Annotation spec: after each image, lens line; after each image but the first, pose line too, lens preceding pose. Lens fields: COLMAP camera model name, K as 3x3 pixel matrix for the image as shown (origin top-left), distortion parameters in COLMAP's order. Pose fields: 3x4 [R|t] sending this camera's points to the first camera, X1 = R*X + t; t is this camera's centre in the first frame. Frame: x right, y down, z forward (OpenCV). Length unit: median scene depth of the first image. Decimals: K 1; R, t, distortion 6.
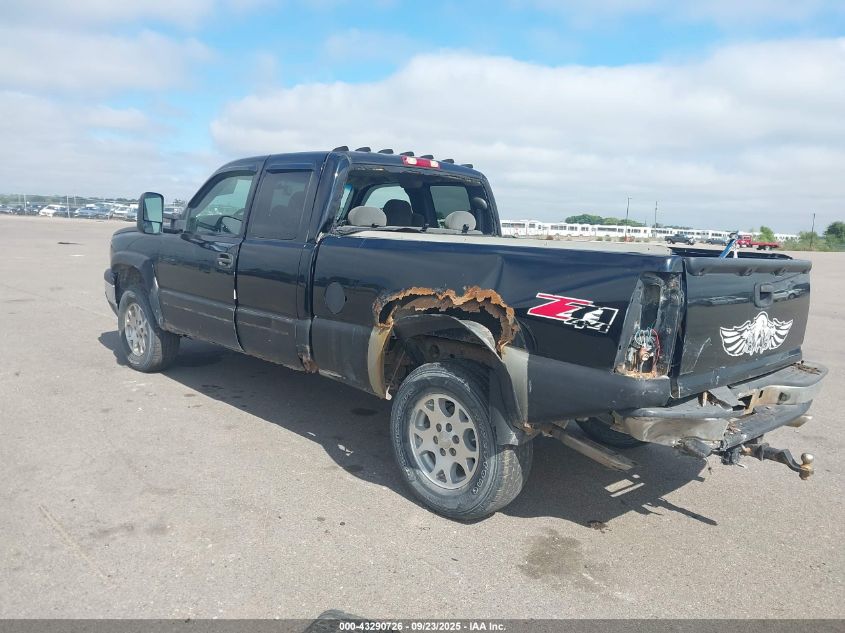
lens RADIAL K [[707.2, 0, 409.4], [0, 707.2, 313.9], [0, 0, 1]] dist [0.019402, 0.001328]
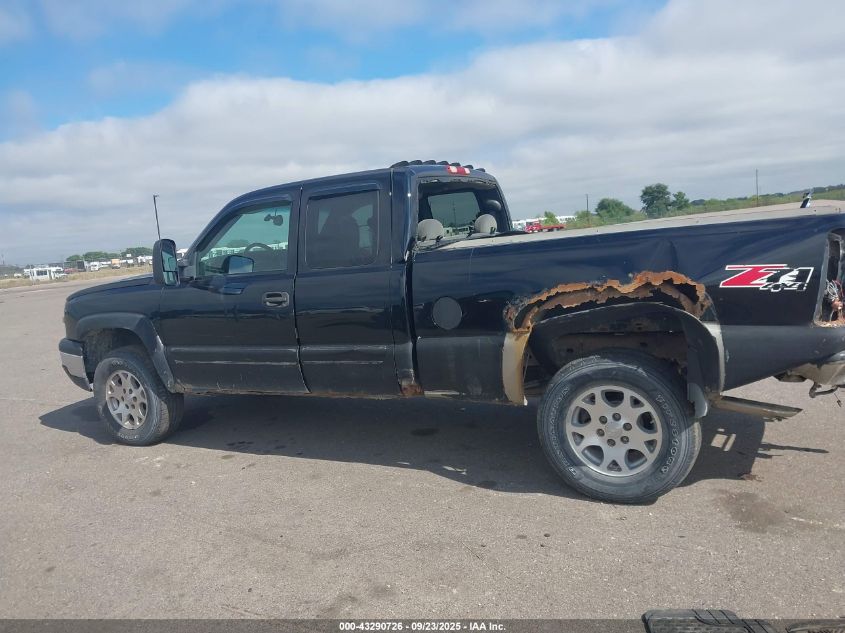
lens RADIAL K [[709.2, 0, 360.5], [0, 709.2, 320.1], [0, 0, 1]] dist [0.080069, -0.162012]
pose [[0.946654, -0.169240, 0.274235, -0.502784], [0.176063, 0.984379, -0.000271, -0.036094], [-0.269905, 0.048539, 0.961663, 0.102555]]
